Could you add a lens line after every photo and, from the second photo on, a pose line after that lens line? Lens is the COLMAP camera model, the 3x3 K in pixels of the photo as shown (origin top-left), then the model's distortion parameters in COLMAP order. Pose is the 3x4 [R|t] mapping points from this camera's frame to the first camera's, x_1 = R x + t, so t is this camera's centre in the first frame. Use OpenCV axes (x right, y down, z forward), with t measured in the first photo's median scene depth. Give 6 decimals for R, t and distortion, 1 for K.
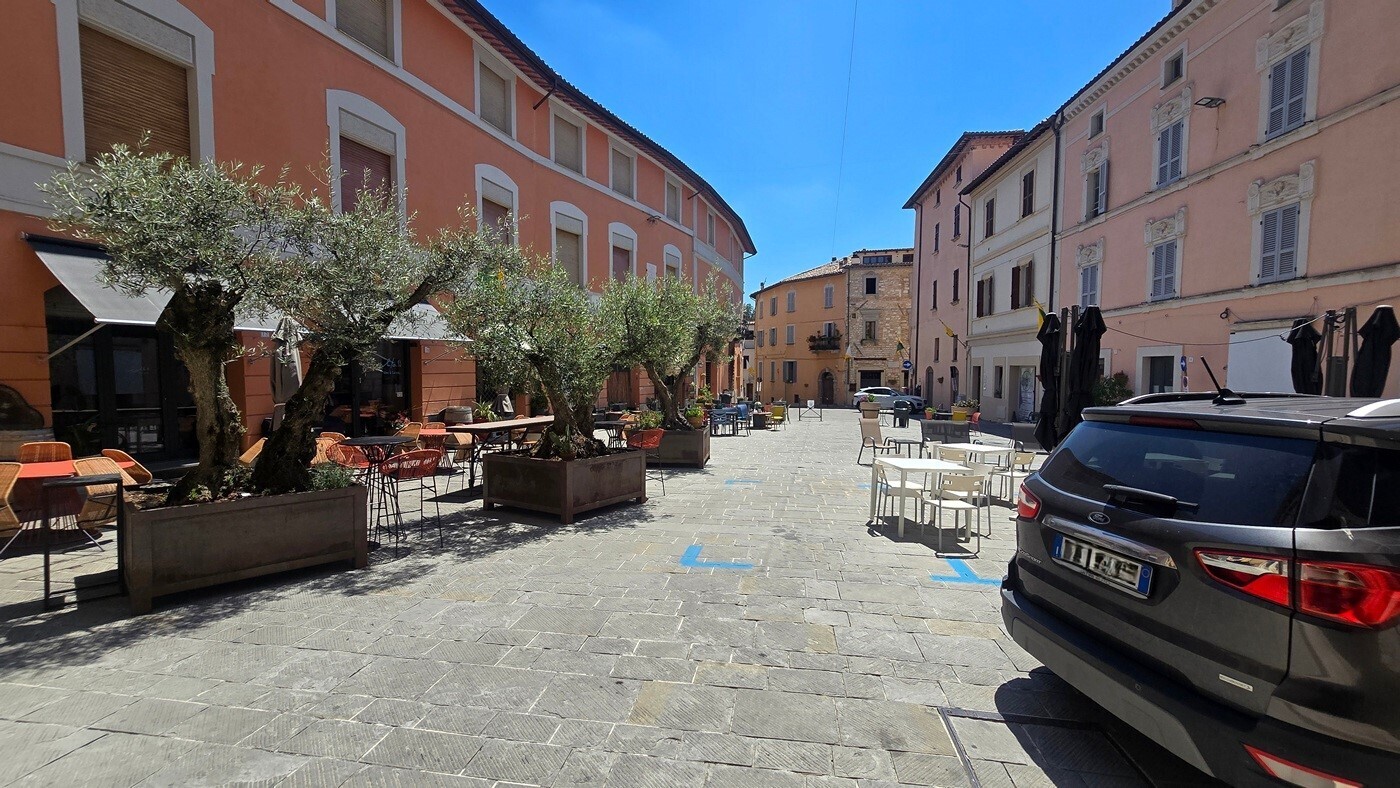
lens RADIAL K [[568.1, 0, 697.8], [0, 568.1, 395.8], [0, 0, 1]] dist [-0.002824, -0.000323]
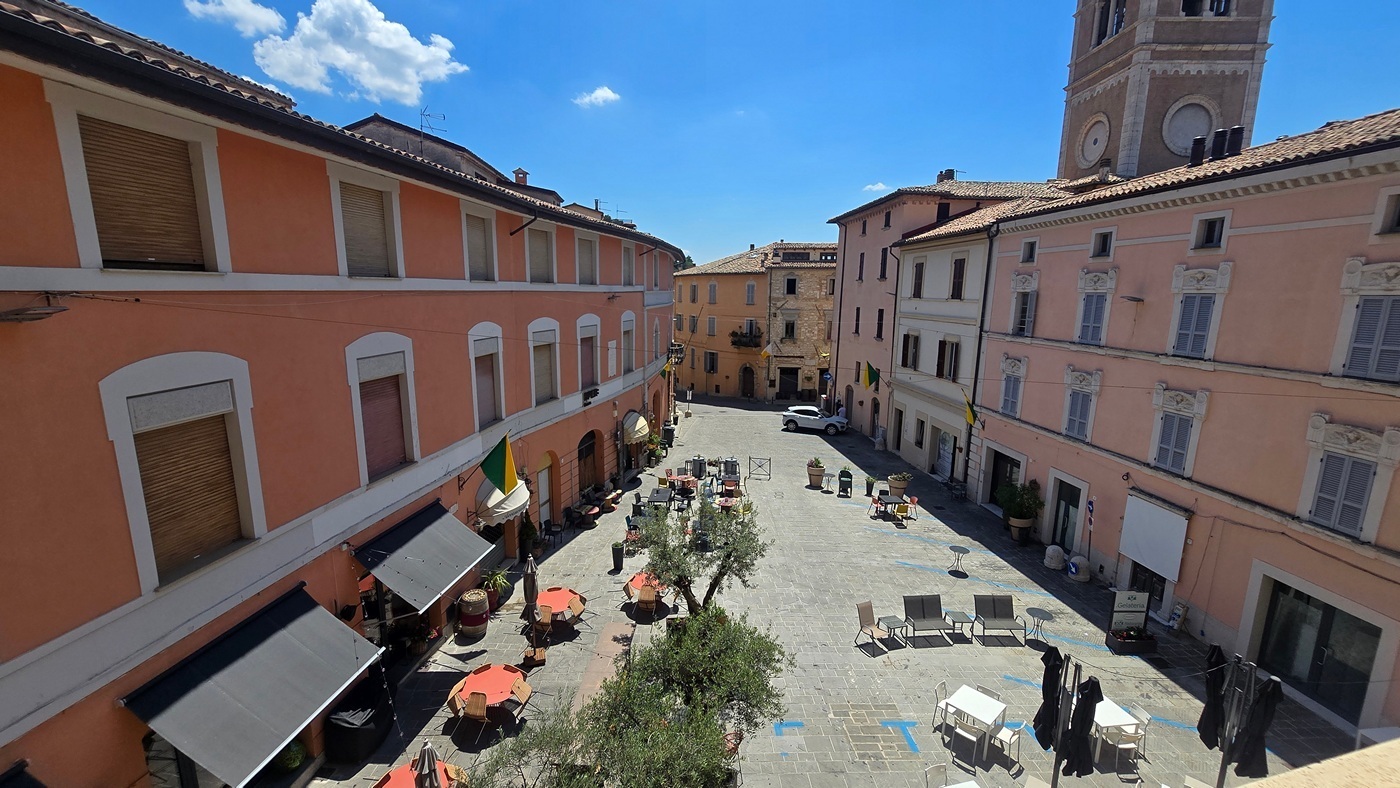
lens RADIAL K [[568.1, 0, 696.0], [0, 568.1, 395.8], [0, 0, 1]] dist [-0.002824, -0.000323]
pose [[0.982767, -0.024864, 0.183168, -0.112626], [0.000006, 0.990916, 0.134479, -0.250573], [-0.184848, -0.132161, 0.973840, -0.007243]]
